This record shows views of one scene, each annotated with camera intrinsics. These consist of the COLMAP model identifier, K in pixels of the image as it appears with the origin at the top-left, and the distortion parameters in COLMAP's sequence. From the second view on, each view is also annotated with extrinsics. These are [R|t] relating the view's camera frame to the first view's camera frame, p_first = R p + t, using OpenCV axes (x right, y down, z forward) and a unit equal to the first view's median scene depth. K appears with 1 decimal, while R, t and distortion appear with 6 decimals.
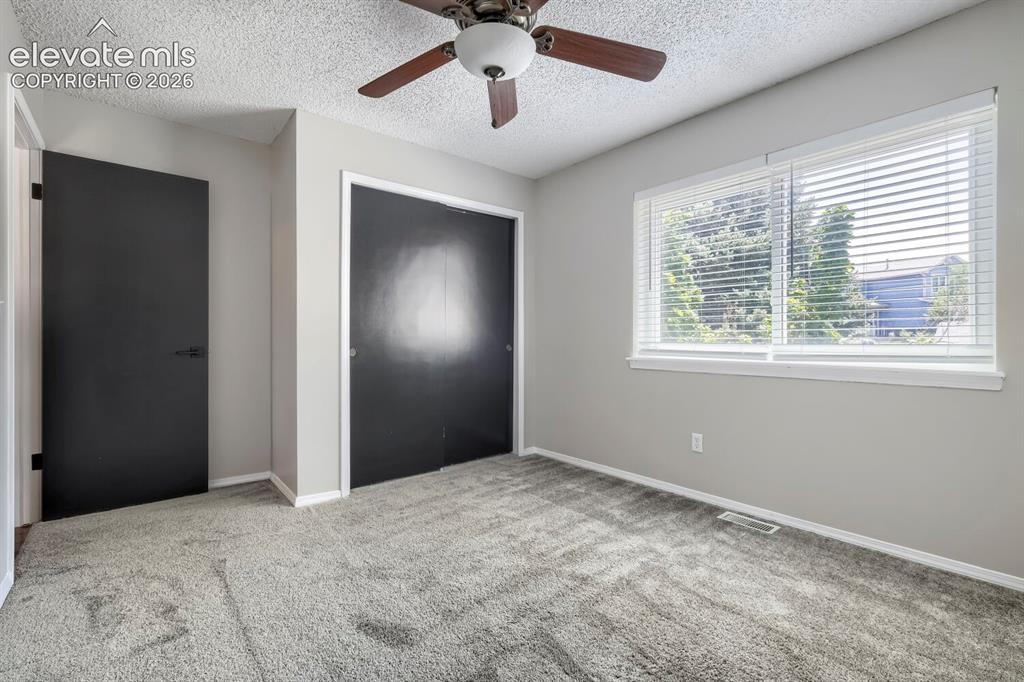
lens RADIAL K [[441.3, 0, 512.0], [0, 441.3, 341.0], [0, 0, 1]] dist [-0.000613, -0.000054]
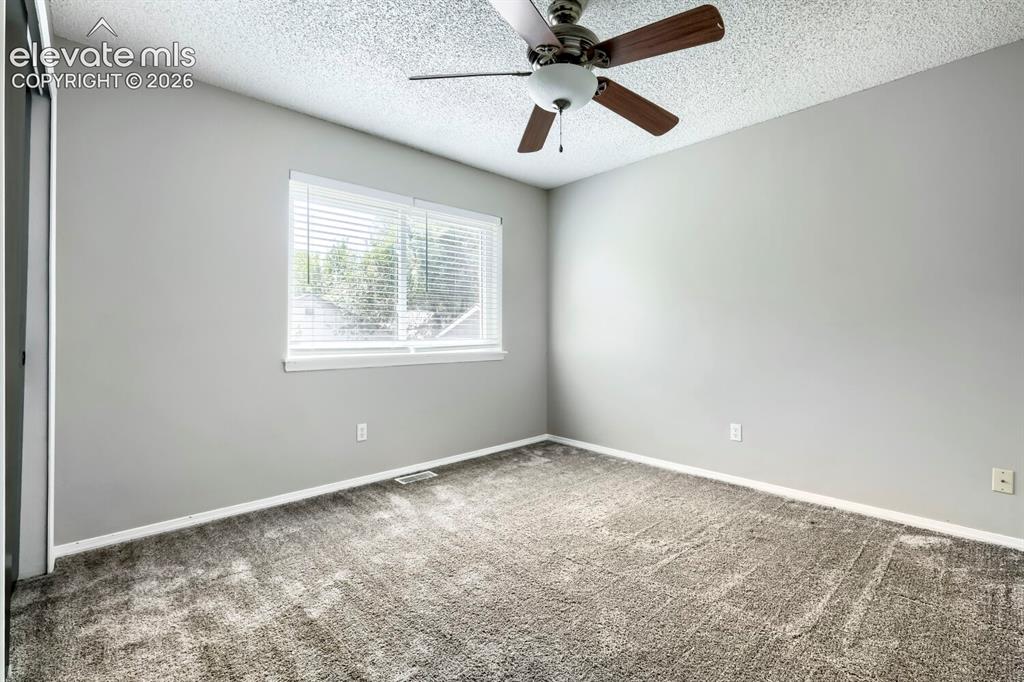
lens RADIAL K [[452.2, 0, 511.5], [0, 452.2, 336.7], [0, 0, 1]] dist [-0.000860, 0.000001]
pose [[-0.054630, -0.005595, 0.998491, -0.697205], [0.004108, 0.999975, 0.005828, -0.009001], [-0.998498, 0.004420, -0.054606, 0.682384]]
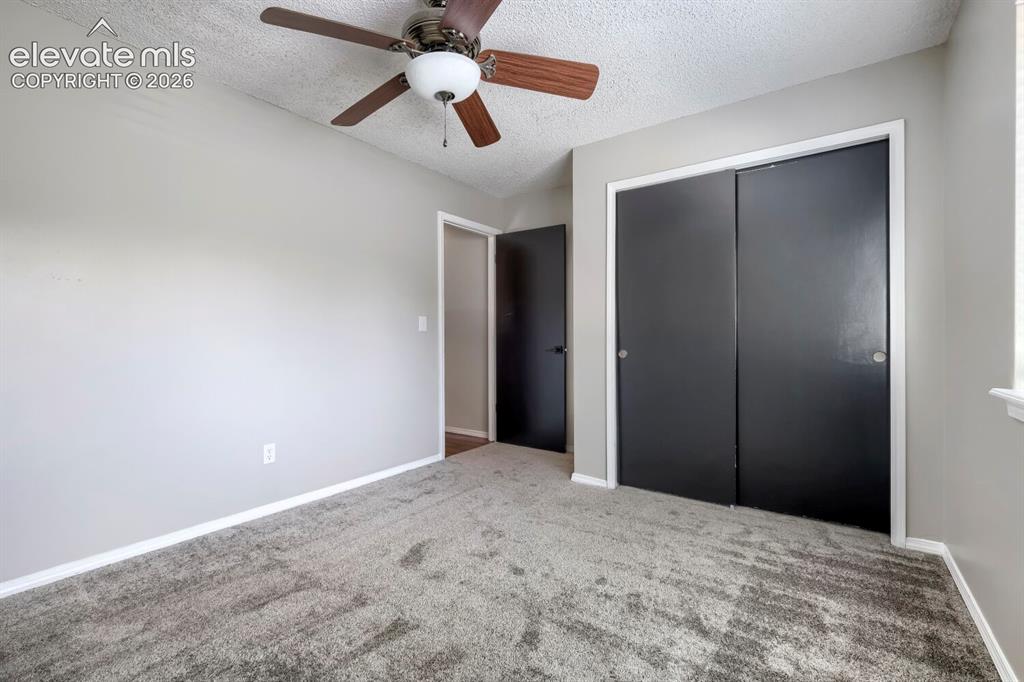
lens RADIAL K [[452.2, 0, 511.5], [0, 452.2, 336.7], [0, 0, 1]] dist [-0.000860, 0.000001]
pose [[0.260289, -0.001030, -0.965530, 0.619888], [-0.004108, 0.999989, -0.002174, -0.010756], [0.965522, 0.004532, 0.260282, 0.488741]]
